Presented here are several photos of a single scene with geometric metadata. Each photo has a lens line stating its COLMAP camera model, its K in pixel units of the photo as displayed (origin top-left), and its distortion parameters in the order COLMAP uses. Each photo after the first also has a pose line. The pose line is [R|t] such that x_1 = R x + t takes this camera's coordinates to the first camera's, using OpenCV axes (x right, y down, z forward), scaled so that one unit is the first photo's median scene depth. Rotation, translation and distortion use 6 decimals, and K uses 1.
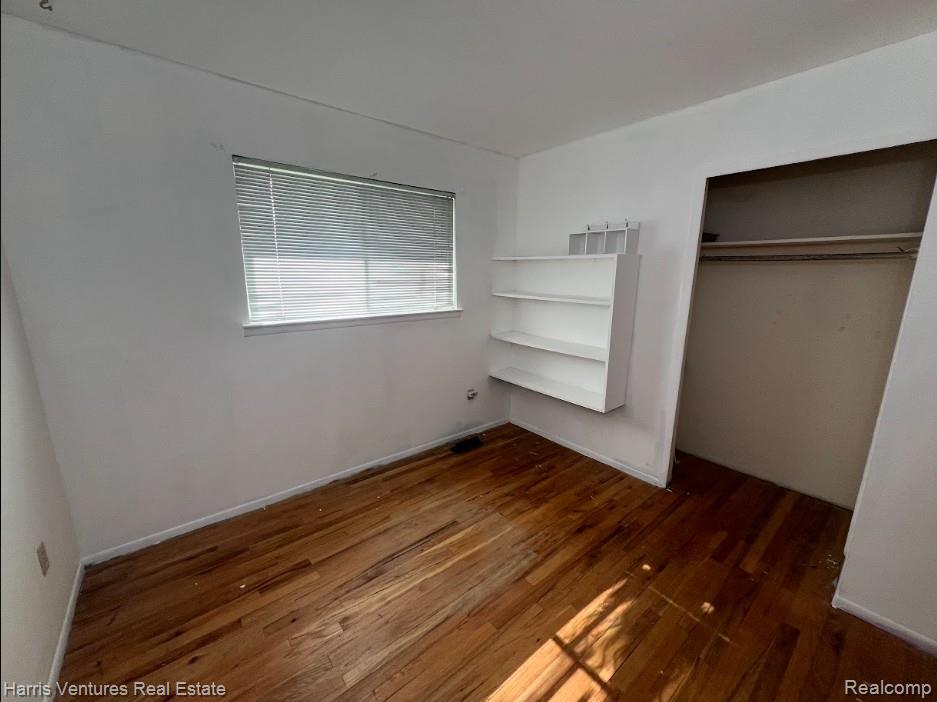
lens RADIAL K [[373.6, 0, 472.3], [0, 373.6, 347.7], [0, 0, 1]] dist [-0.005461, 0.001310]
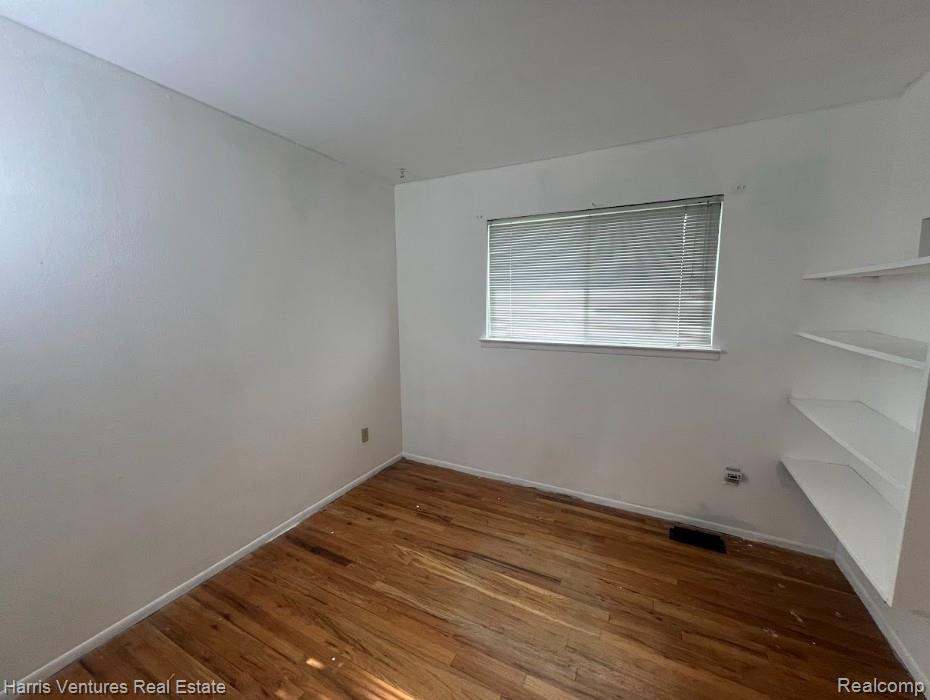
lens RADIAL K [[373.2, 0, 458.4], [0, 373.2, 346.6], [0, 0, 1]] dist [-0.003697, 0.000472]
pose [[0.385920, 0.105980, -0.916425, 0.573208], [-0.175431, 0.983684, 0.039882, -0.065580], [0.905699, 0.145378, 0.398215, 0.336139]]
